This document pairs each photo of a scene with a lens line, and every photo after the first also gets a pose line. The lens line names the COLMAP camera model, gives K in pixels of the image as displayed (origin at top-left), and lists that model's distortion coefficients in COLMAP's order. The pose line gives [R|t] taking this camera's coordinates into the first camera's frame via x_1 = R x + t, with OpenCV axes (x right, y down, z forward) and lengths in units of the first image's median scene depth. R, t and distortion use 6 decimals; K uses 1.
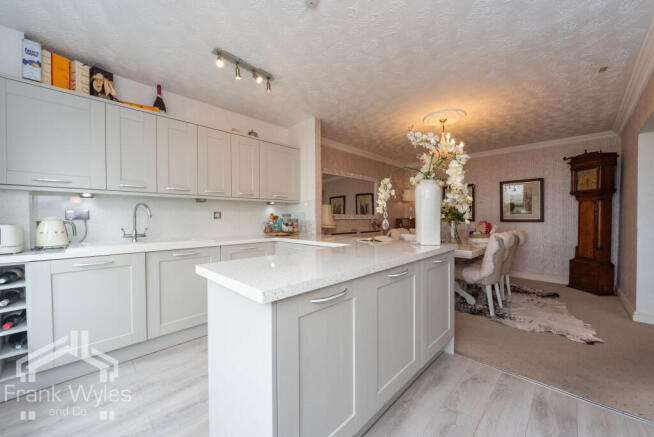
lens RADIAL K [[245.7, 0, 328.0], [0, 245.7, 220.3], [0, 0, 1]] dist [-0.000481, -0.000014]
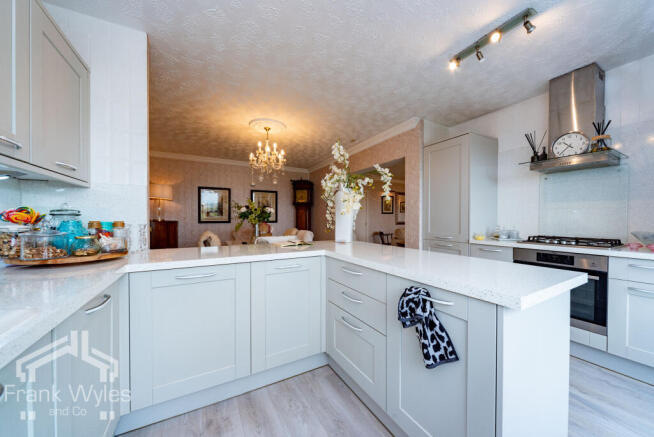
lens RADIAL K [[235.9, 0, 329.6], [0, 235.9, 218.9], [0, 0, 1]] dist [0.000812, 0.000028]
pose [[0.255744, 0.002679, 0.966741, -0.388302], [0.010328, 0.999932, -0.005503, -0.003959], [-0.966689, 0.011392, 0.255699, 0.407952]]
